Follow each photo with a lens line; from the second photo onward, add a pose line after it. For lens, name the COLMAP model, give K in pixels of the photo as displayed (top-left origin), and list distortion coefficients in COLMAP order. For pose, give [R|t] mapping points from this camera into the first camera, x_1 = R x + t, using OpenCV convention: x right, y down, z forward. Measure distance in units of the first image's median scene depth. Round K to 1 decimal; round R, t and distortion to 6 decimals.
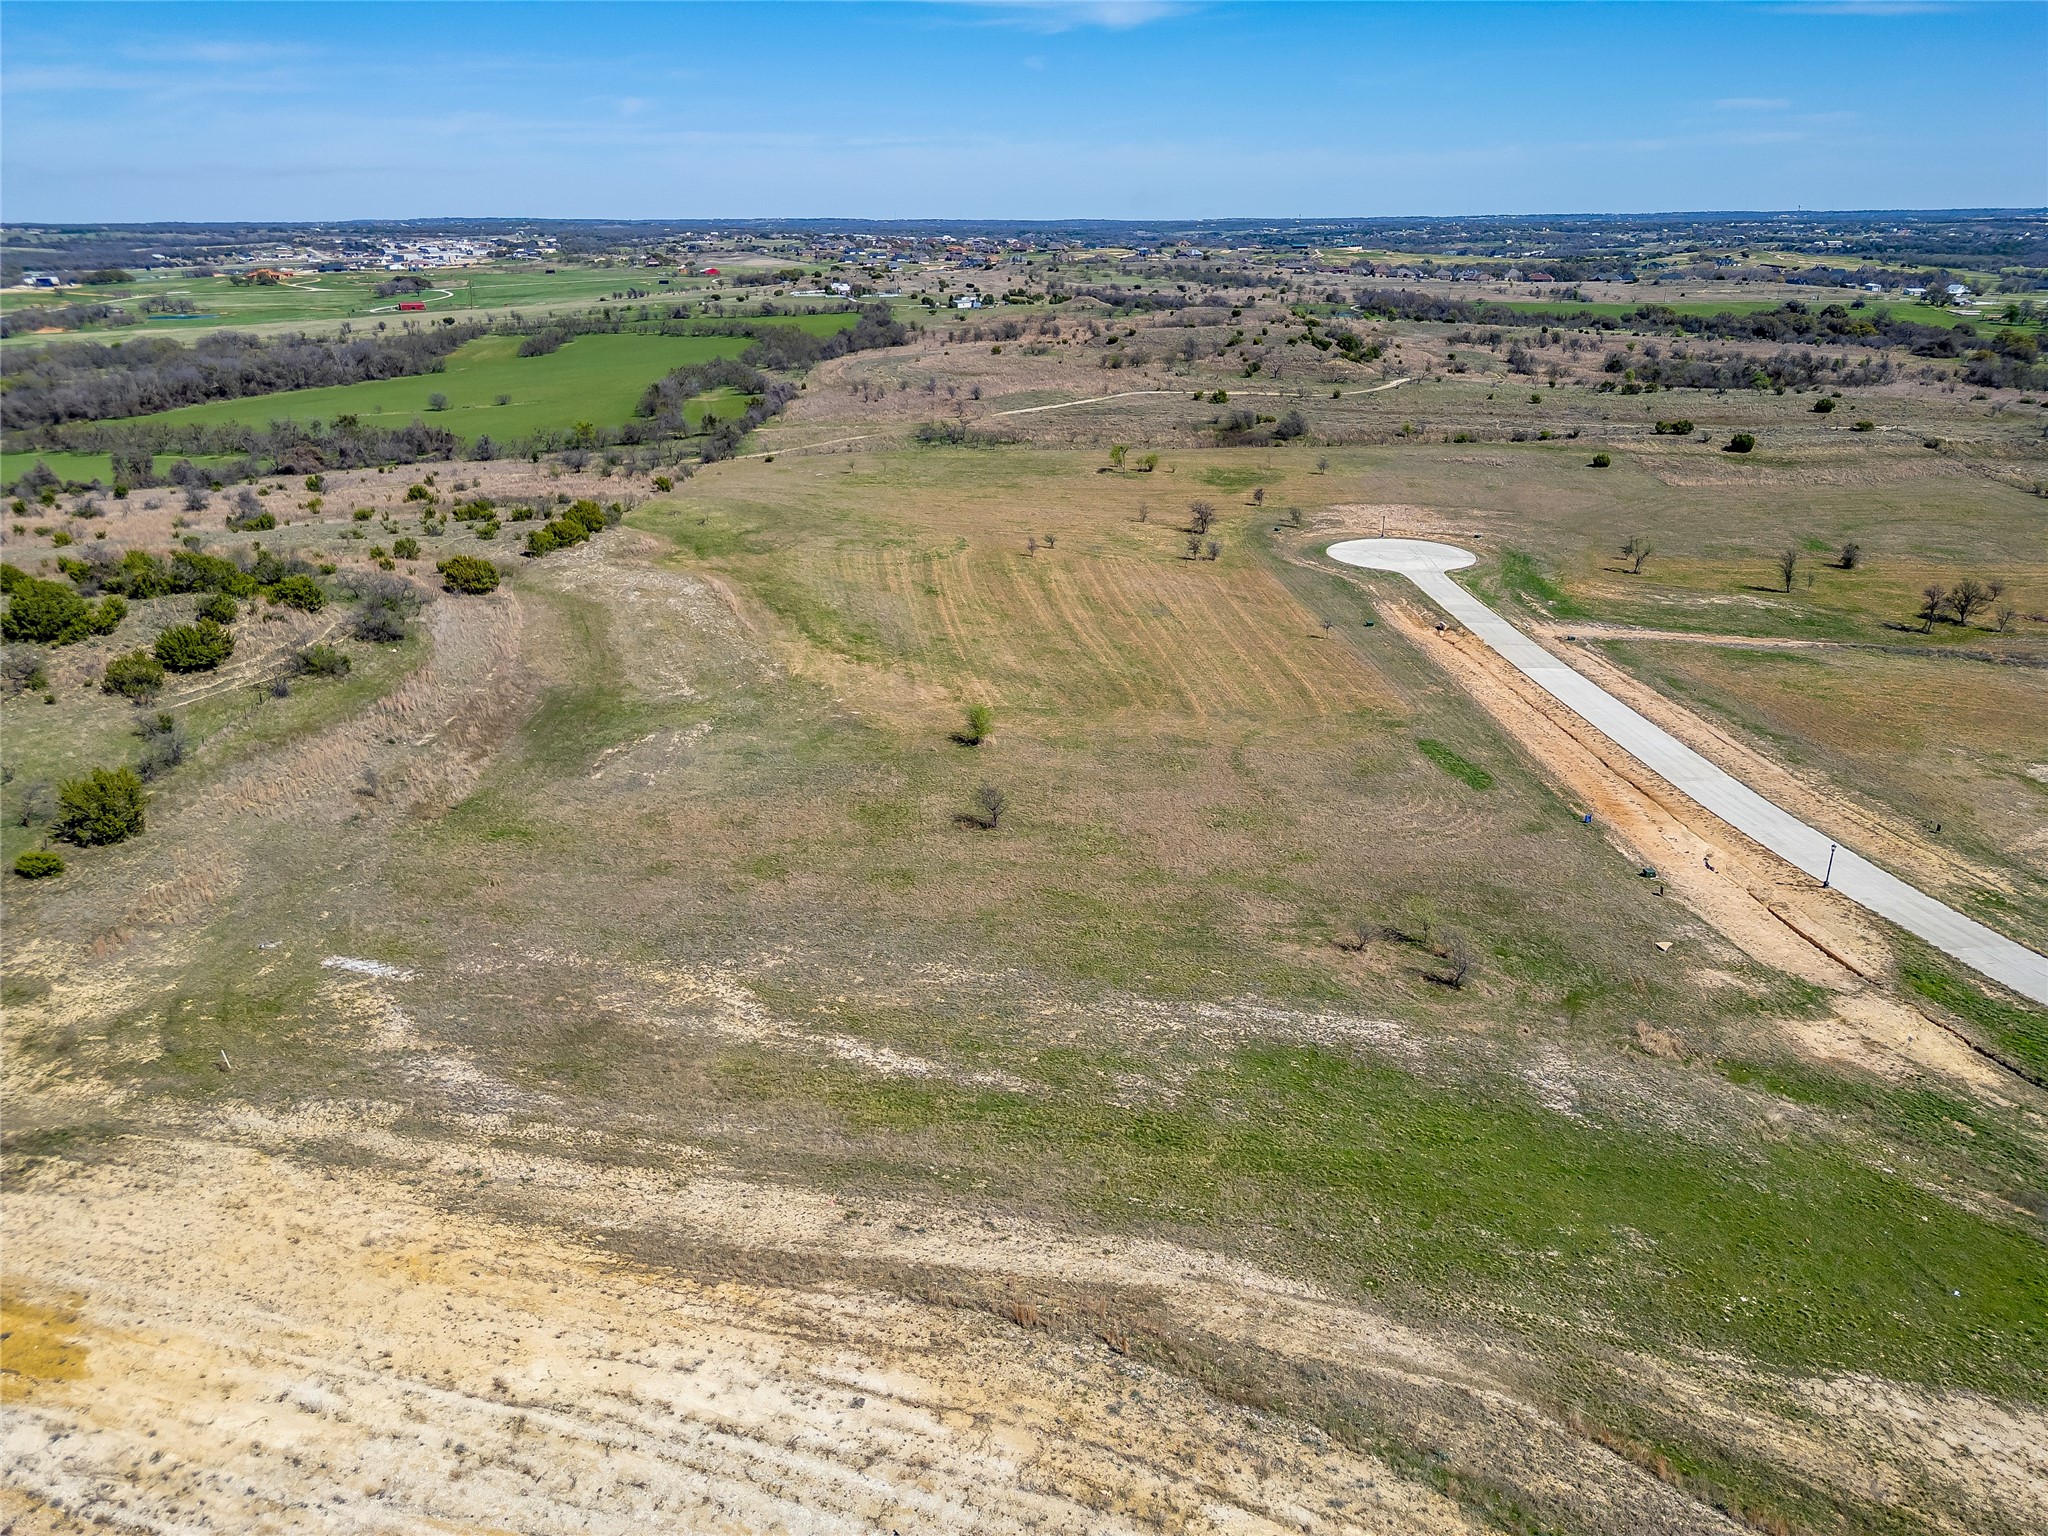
lens RADIAL K [[1441.6, 0, 1028.3], [0, 1441.6, 763.2], [0, 0, 1]] dist [0.064332, -0.056918]
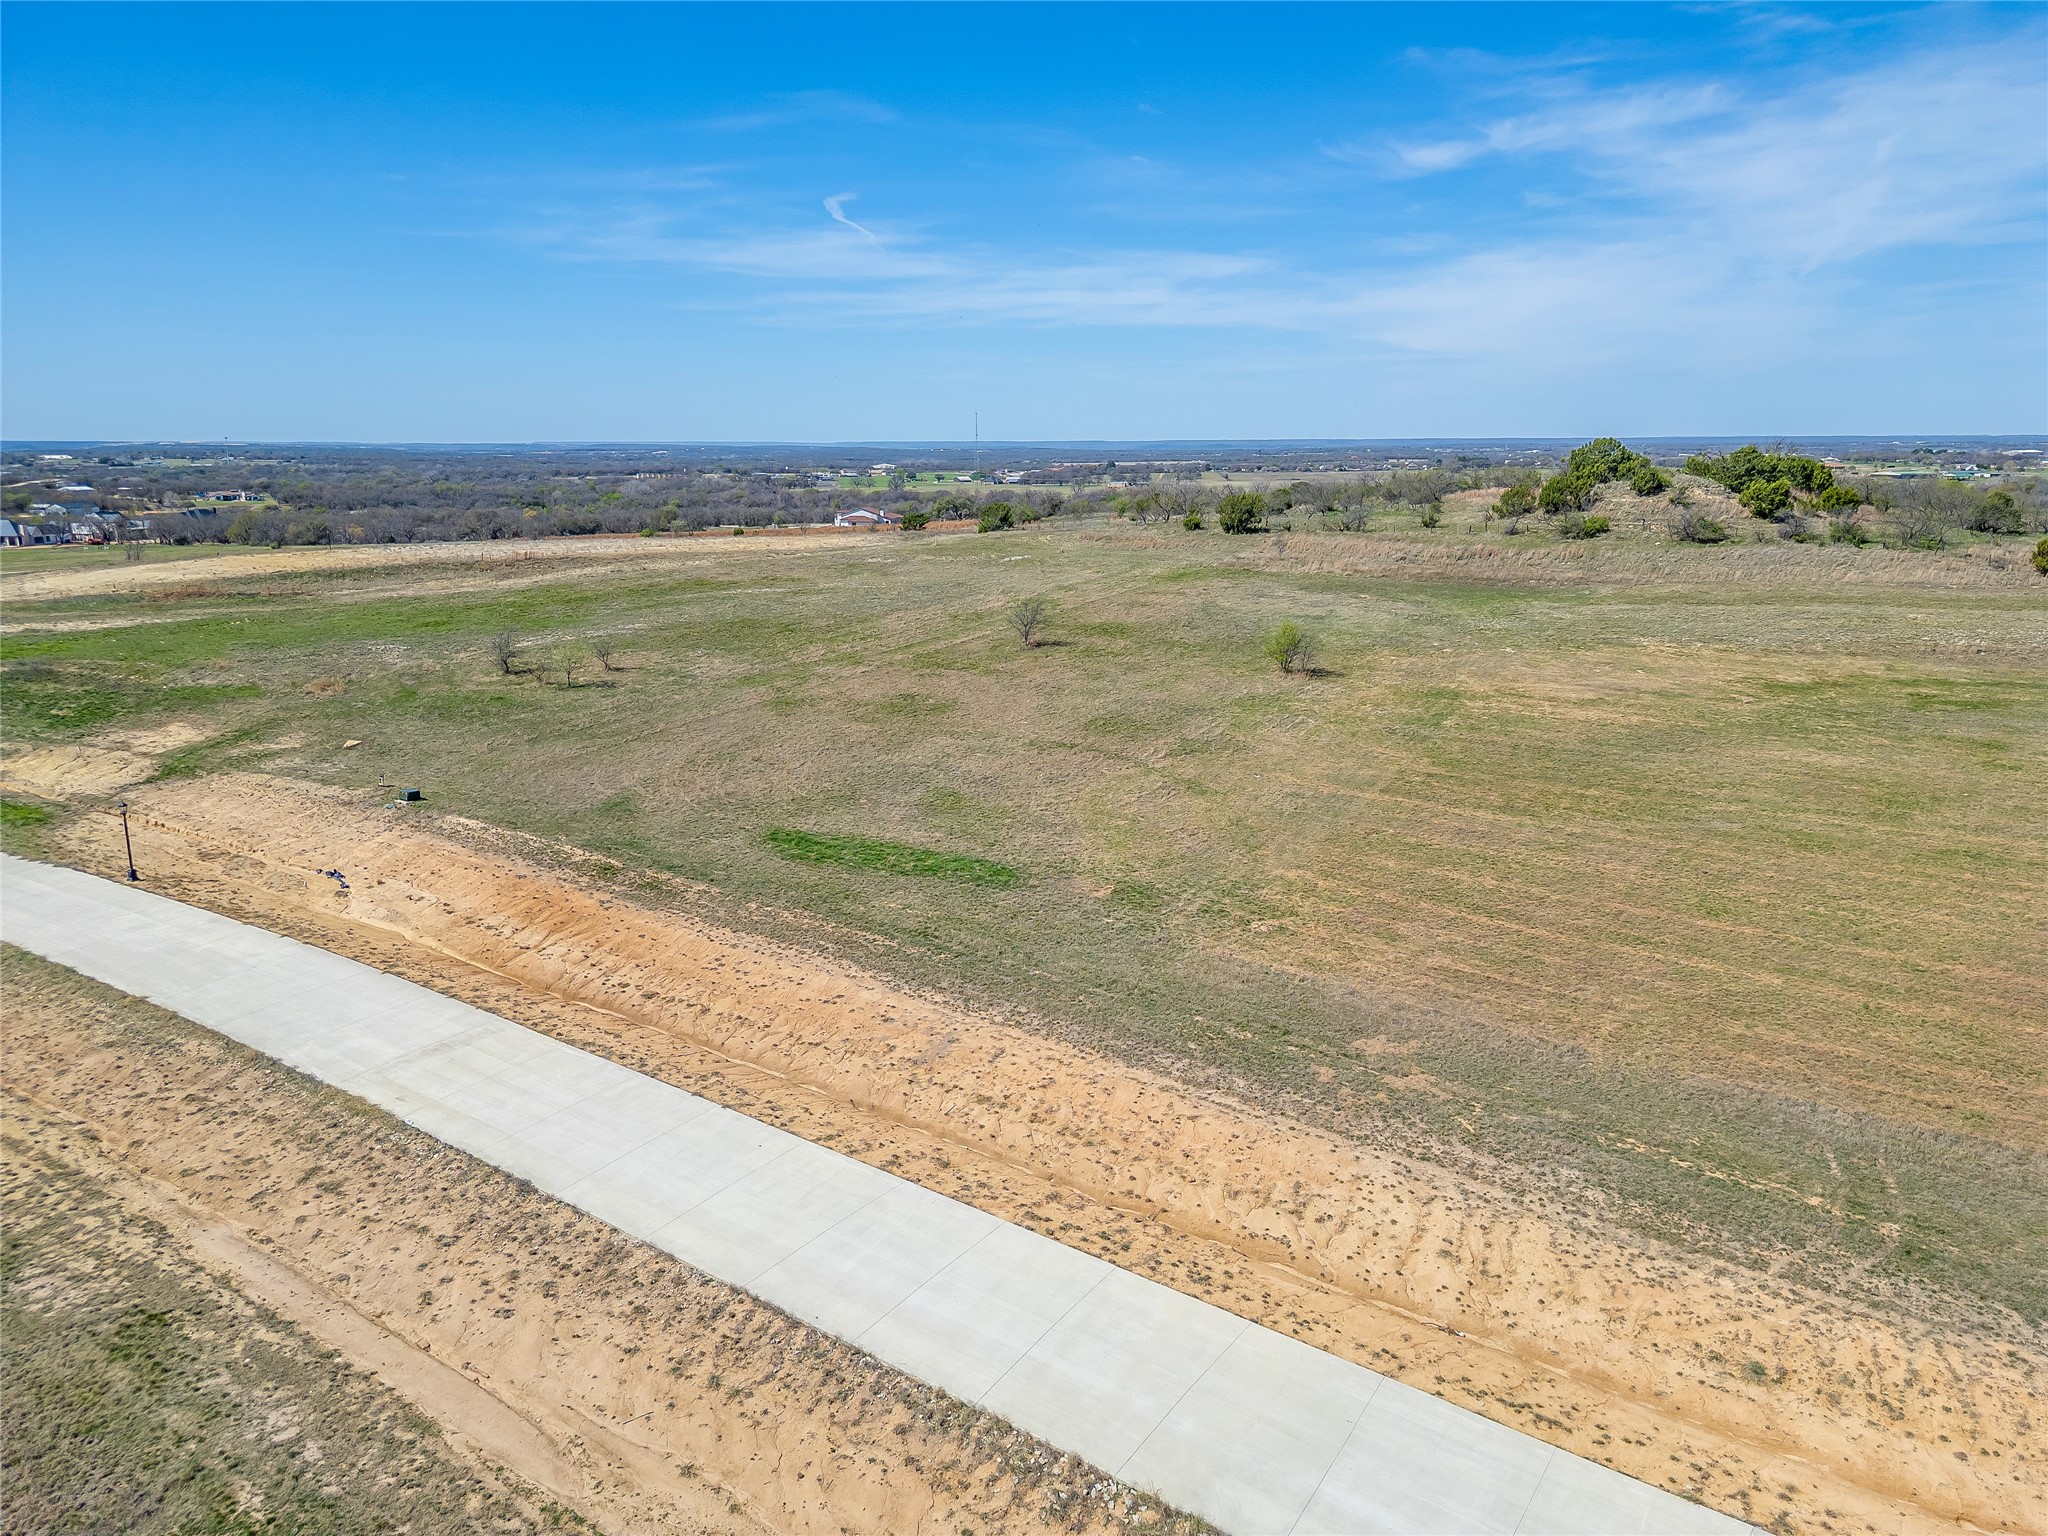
lens RADIAL K [[1441.6, 0, 1031.5], [0, 1441.6, 771.2], [0, 0, 1]] dist [0.064332, -0.056918]
pose [[-0.584797, 0.188280, -0.789027, 0.620453], [-0.276427, 0.868216, 0.412054, -0.232094], [0.762627, 0.459077, -0.455685, 1.196142]]
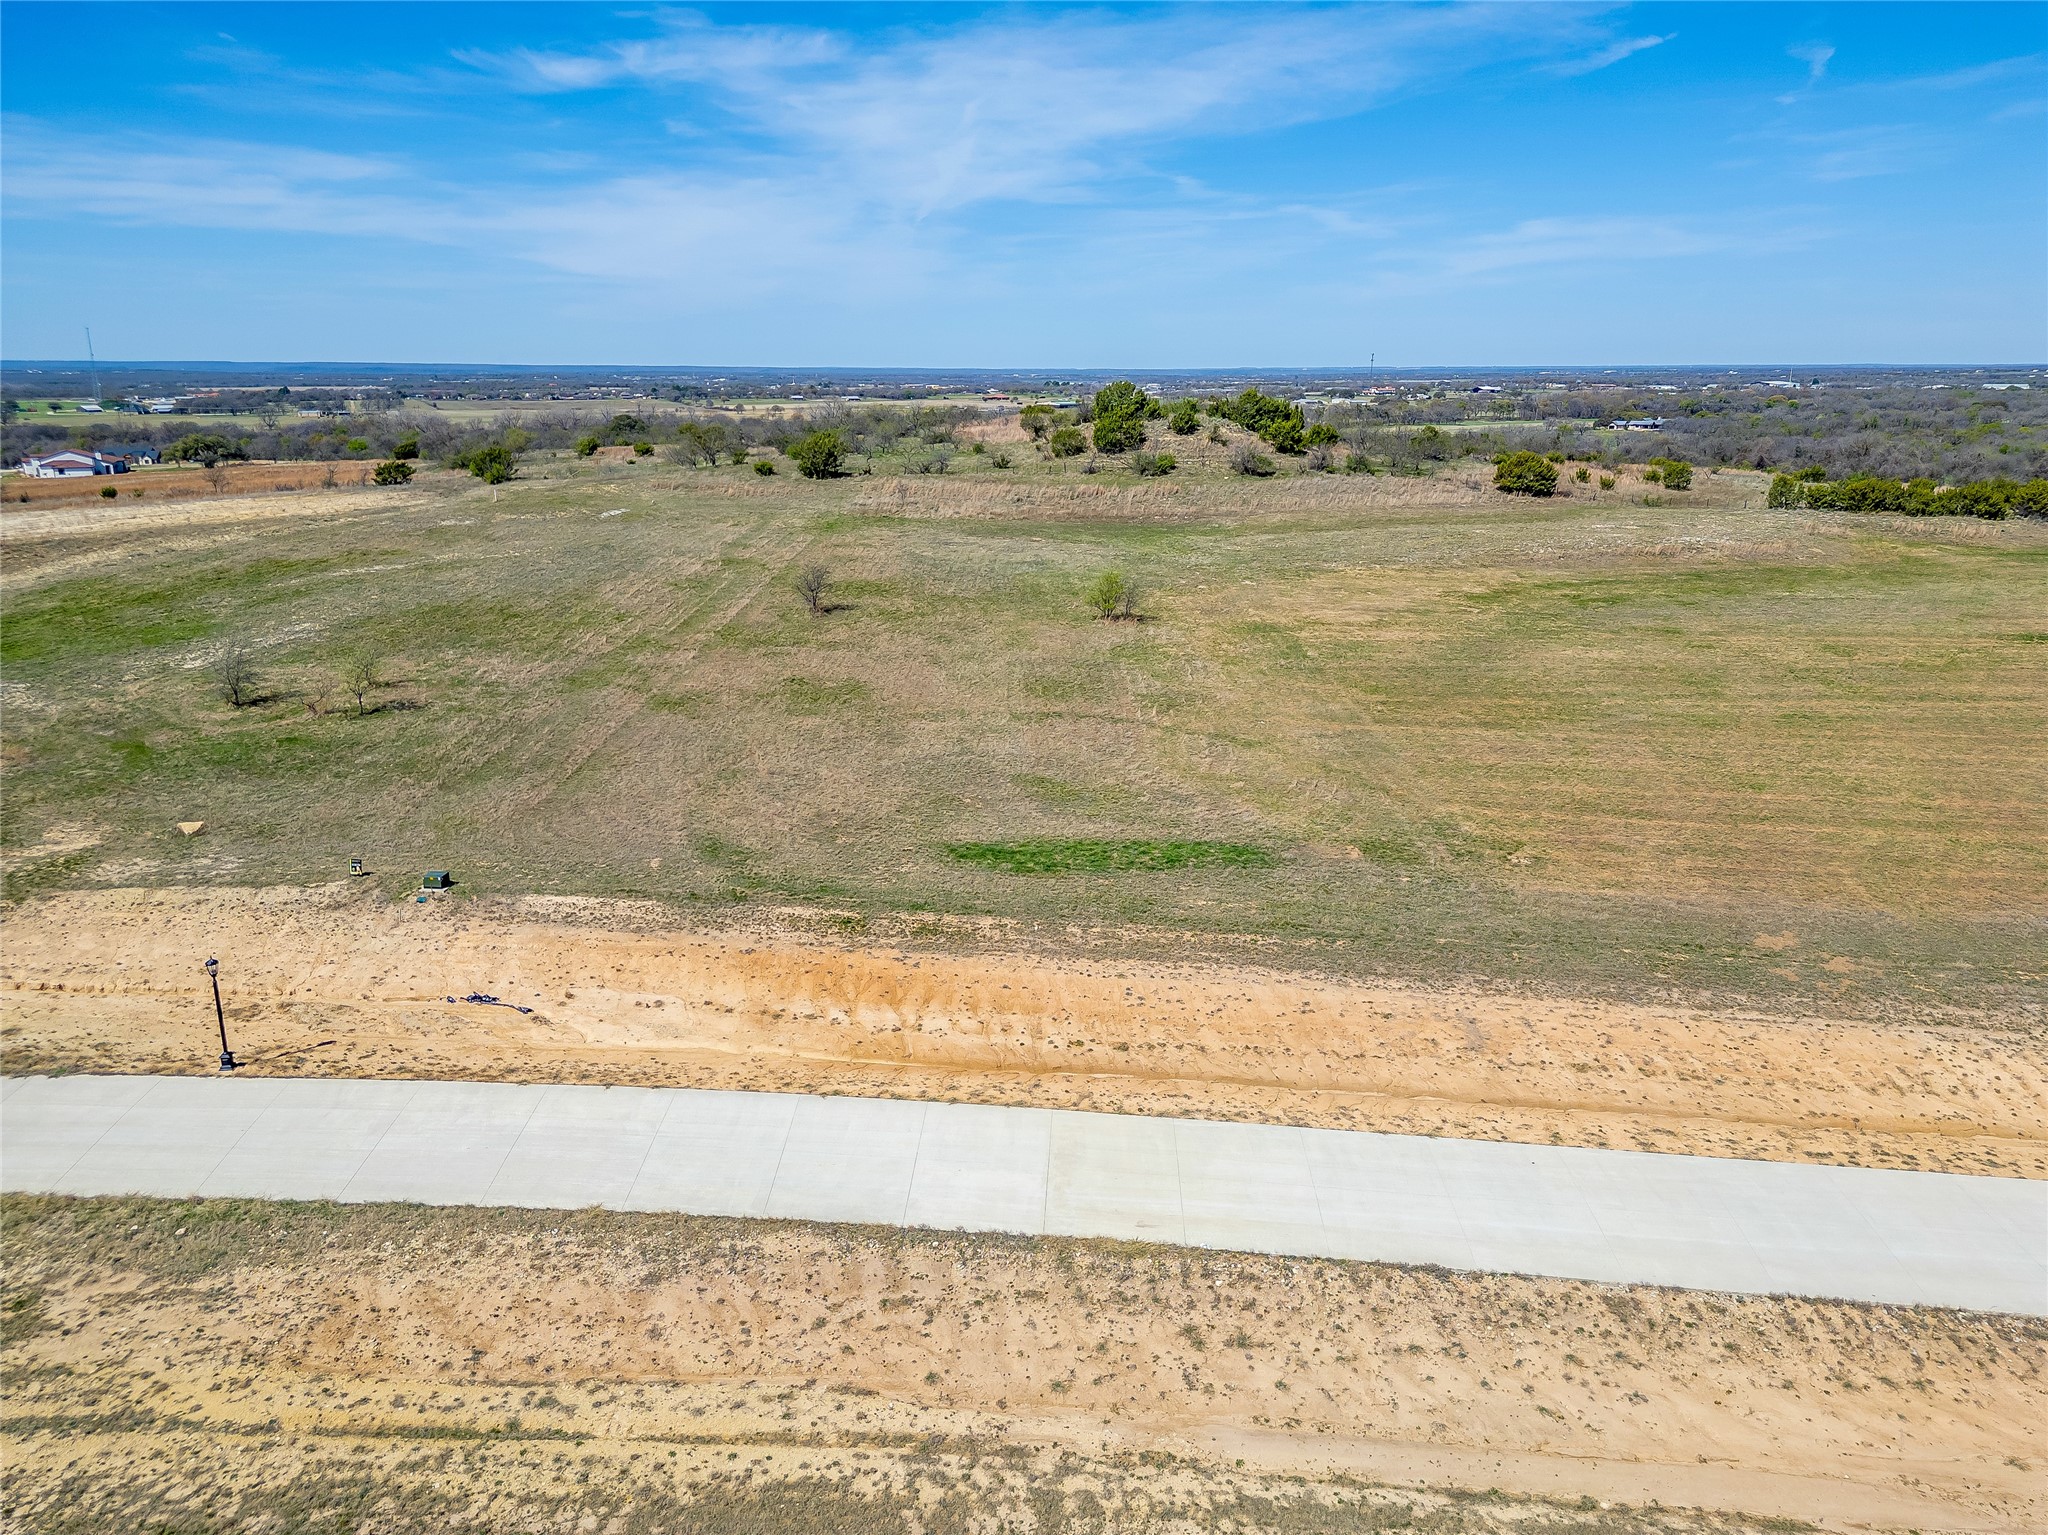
lens RADIAL K [[1441.6, 0, 1025.7], [0, 1441.6, 750.5], [0, 0, 1]] dist [0.064332, -0.056918]
pose [[-0.083438, 0.261338, -0.961634, 0.698503], [-0.348427, 0.896439, 0.273853, -0.140572], [0.933615, 0.357909, 0.016260, 0.916138]]
